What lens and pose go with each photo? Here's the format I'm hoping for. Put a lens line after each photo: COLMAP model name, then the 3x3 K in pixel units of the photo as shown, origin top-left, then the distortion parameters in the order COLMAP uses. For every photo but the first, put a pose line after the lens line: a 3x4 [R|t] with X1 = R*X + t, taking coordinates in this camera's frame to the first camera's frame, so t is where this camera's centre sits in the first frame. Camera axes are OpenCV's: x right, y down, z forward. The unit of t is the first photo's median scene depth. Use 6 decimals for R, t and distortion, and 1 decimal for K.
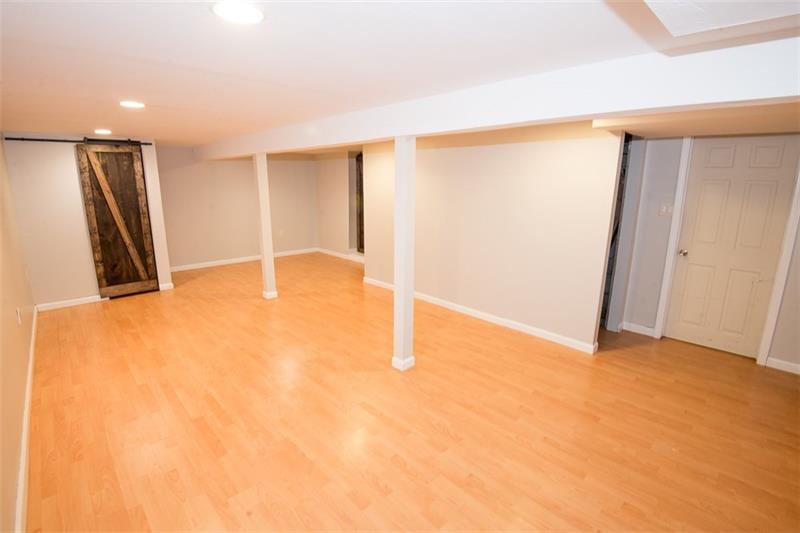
lens RADIAL K [[373.5, 0, 399.3], [0, 373.5, 260.5], [0, 0, 1]] dist [-0.002873, -0.008639]
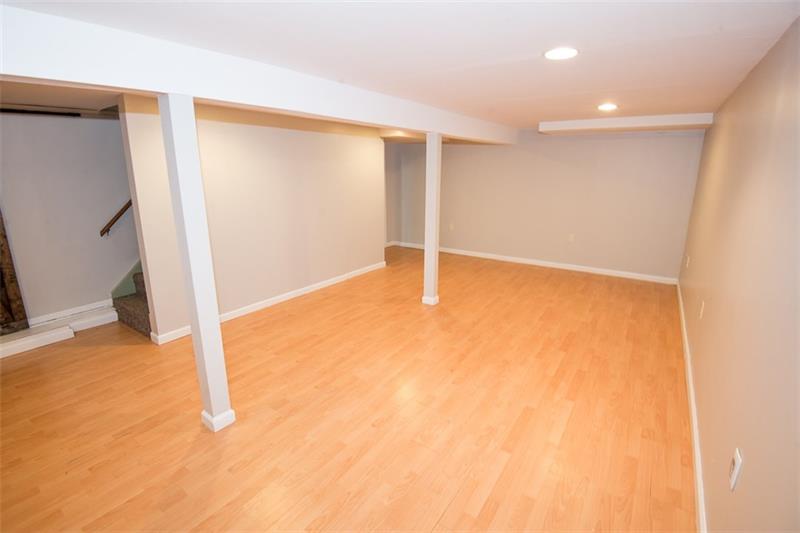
lens RADIAL K [[373.5, 0, 399.3], [0, 373.5, 260.5], [0, 0, 1]] dist [-0.002873, -0.008639]
pose [[-0.207222, -0.233394, 0.950046, -1.100093], [0.210672, 0.937694, 0.276311, -0.229809], [-0.955341, 0.257406, -0.145141, 1.157543]]
